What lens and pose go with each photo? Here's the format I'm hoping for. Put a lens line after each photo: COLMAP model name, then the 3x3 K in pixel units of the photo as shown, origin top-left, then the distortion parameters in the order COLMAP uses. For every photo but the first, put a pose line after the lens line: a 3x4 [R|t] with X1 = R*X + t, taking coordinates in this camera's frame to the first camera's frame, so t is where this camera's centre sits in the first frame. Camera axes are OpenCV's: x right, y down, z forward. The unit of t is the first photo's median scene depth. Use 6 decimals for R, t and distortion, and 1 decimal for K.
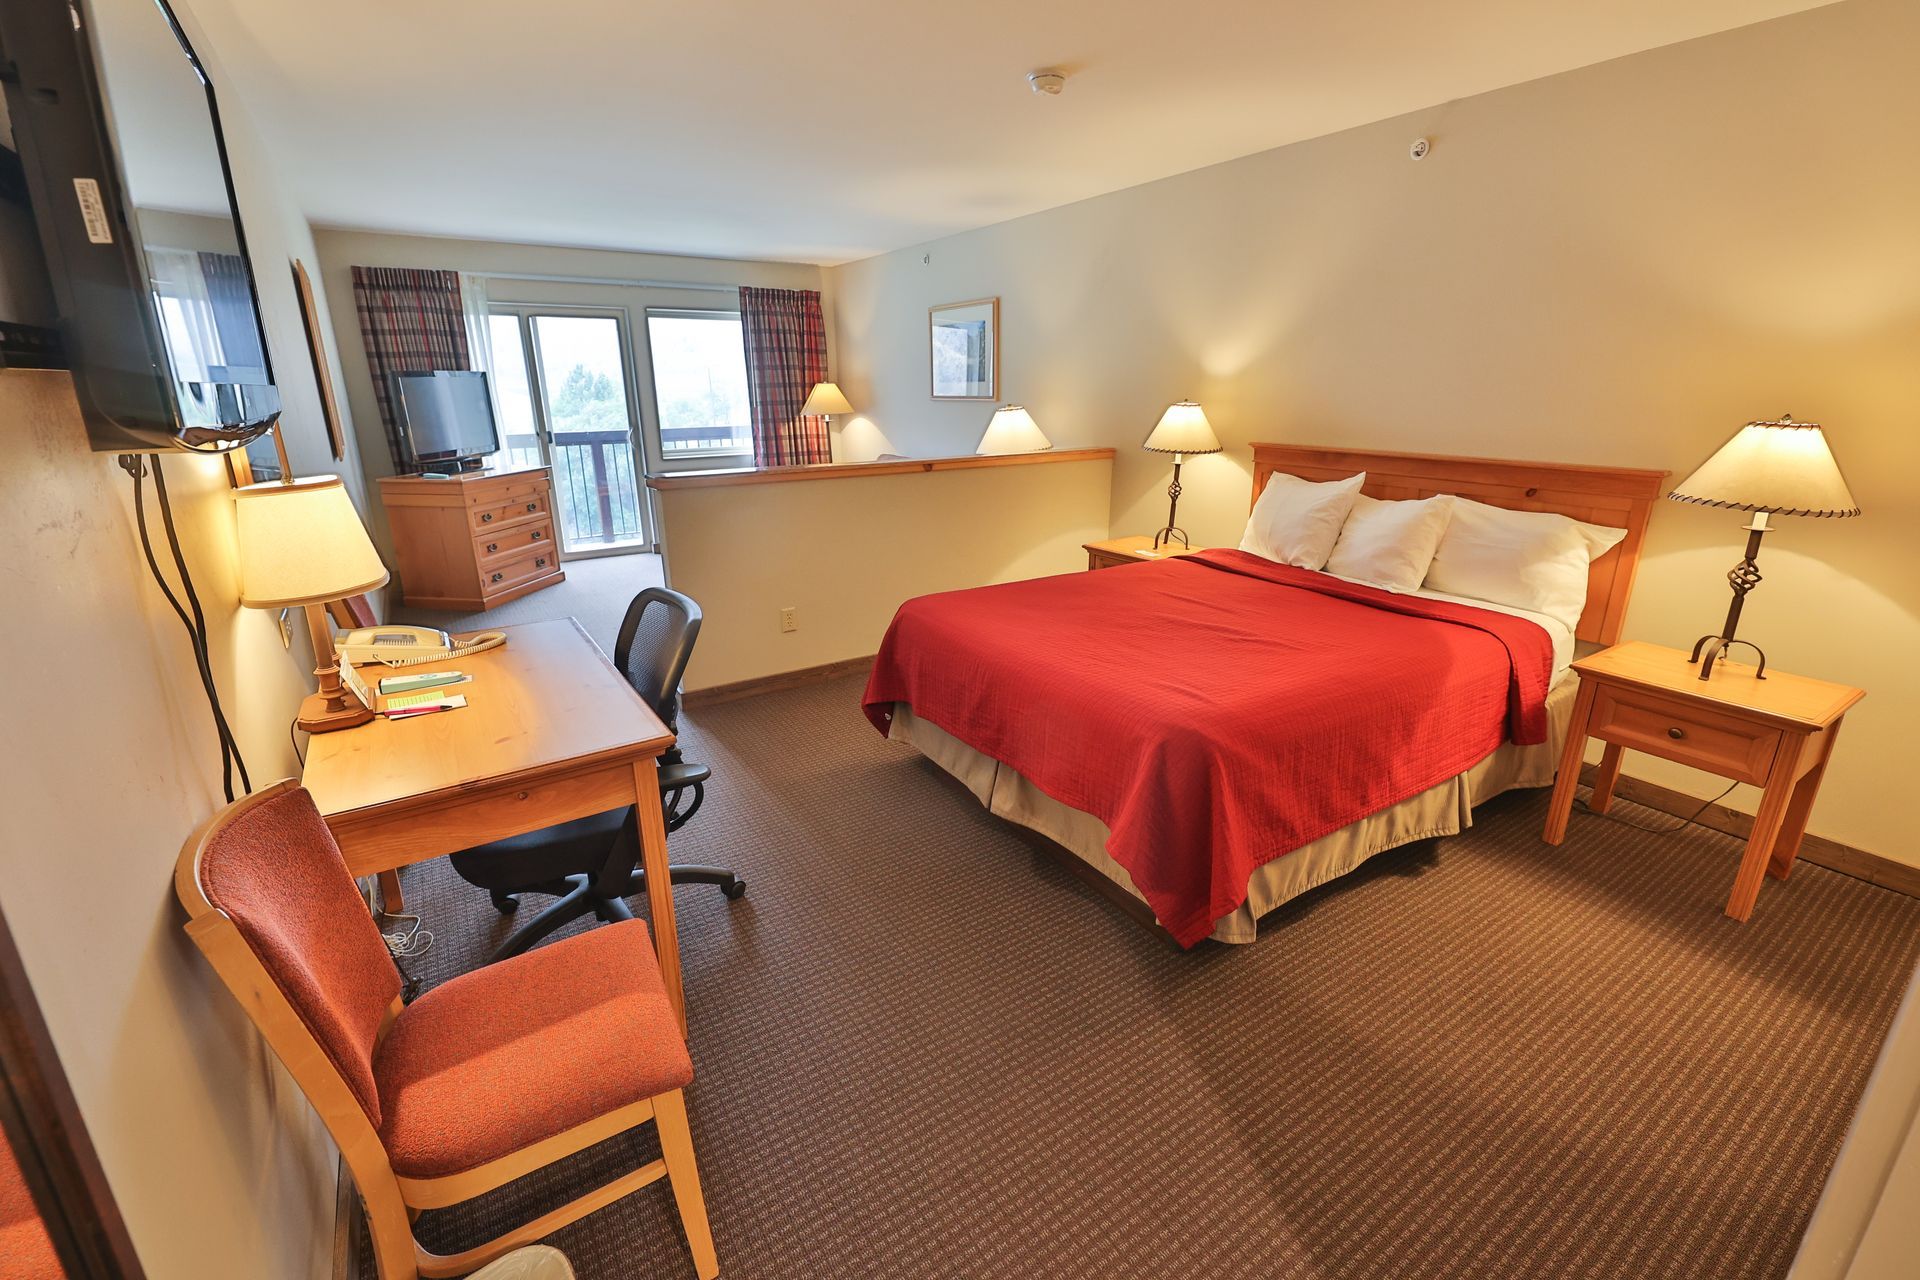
lens RADIAL K [[806.9, 0, 960.0], [0, 806.9, 640.0], [0, 0, 1]] dist [-0.001735, -0.000189]
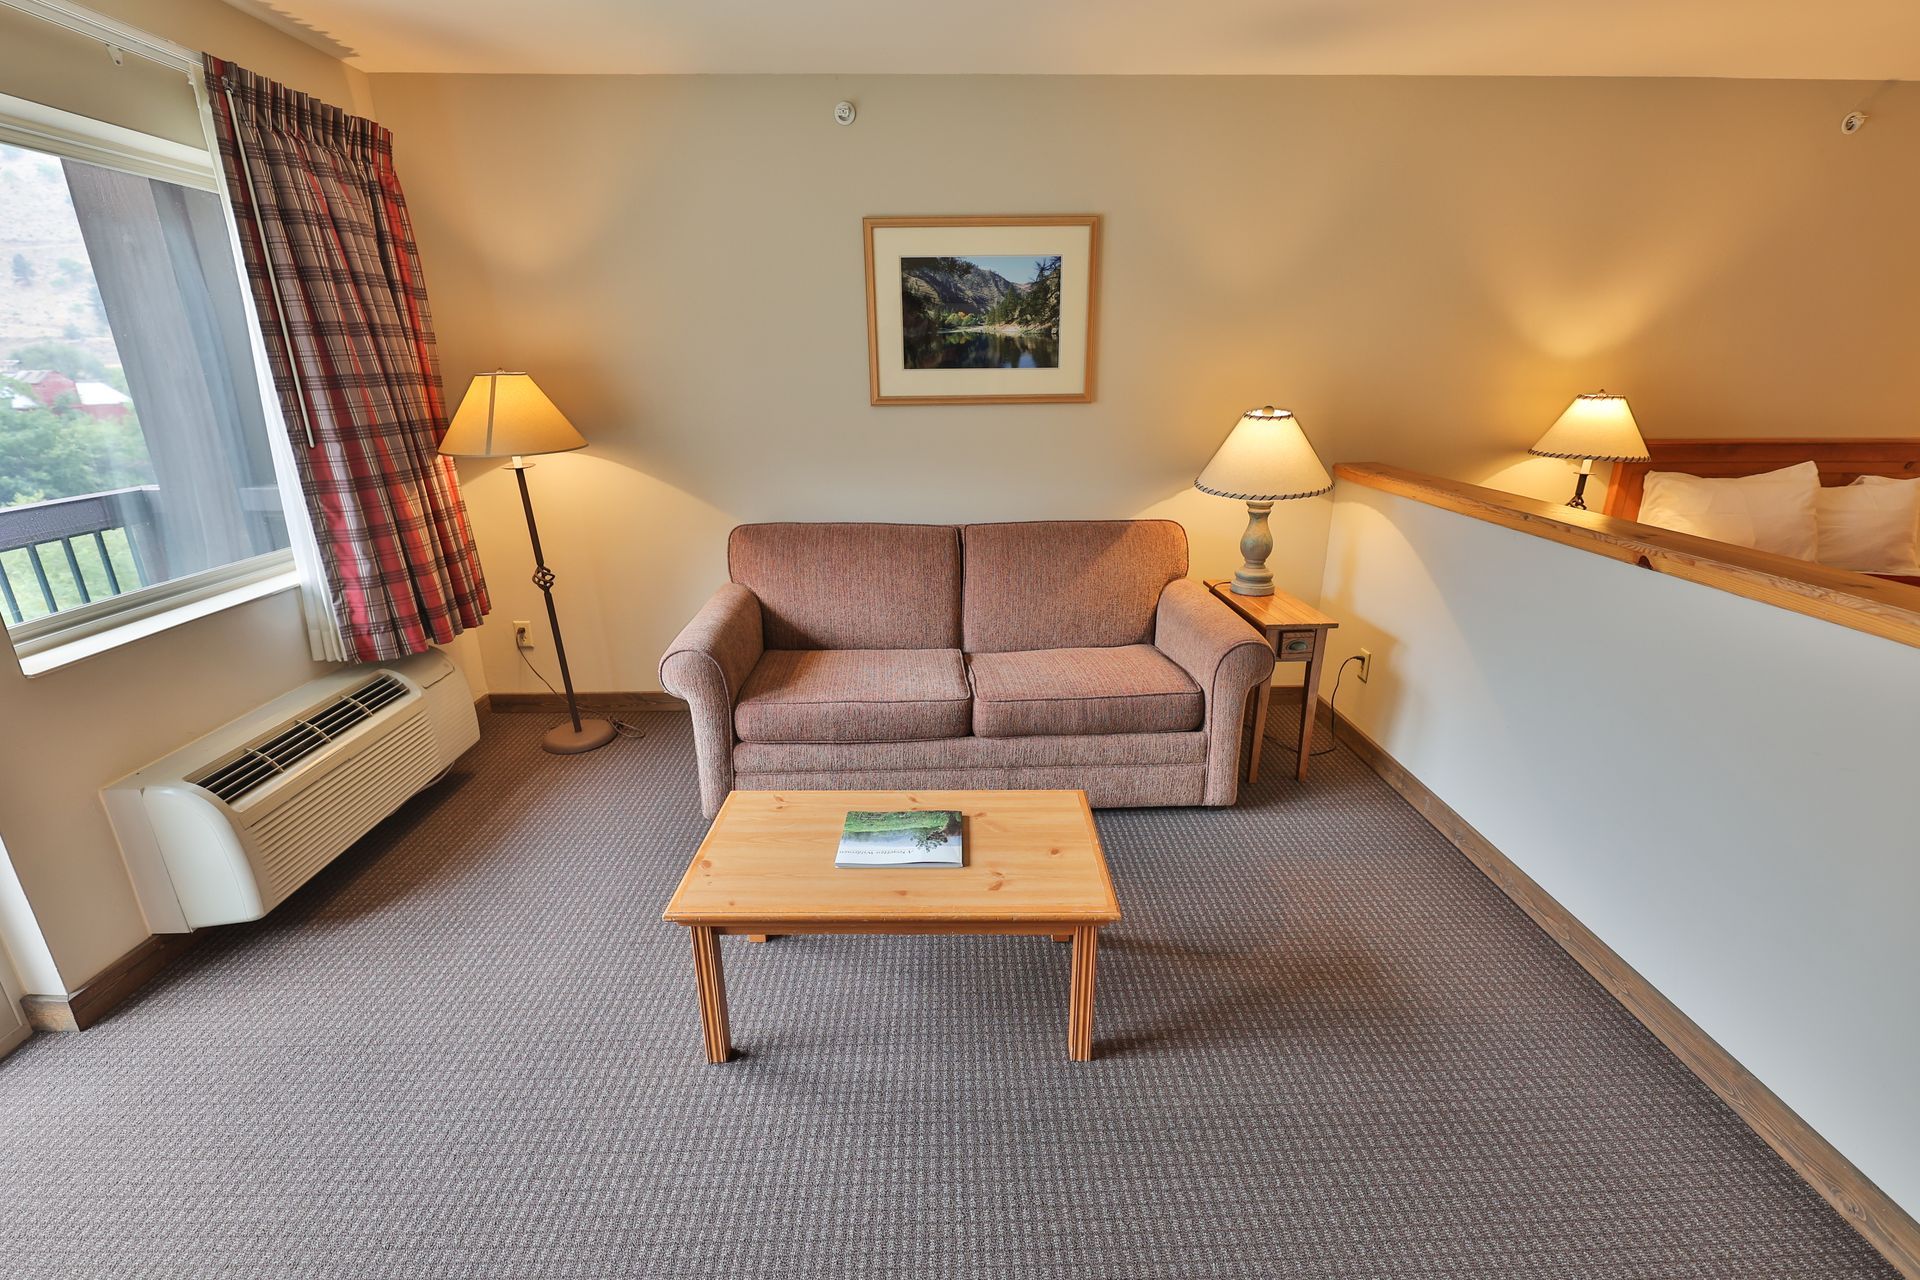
lens RADIAL K [[806.9, 0, 960.0], [0, 806.9, 640.0], [0, 0, 1]] dist [-0.001735, -0.000189]
pose [[0.527899, -0.278913, 0.802203, -0.411192], [0.260211, 0.952230, 0.159840, -0.199075], [-0.808463, 0.124363, 0.575258, 0.608080]]
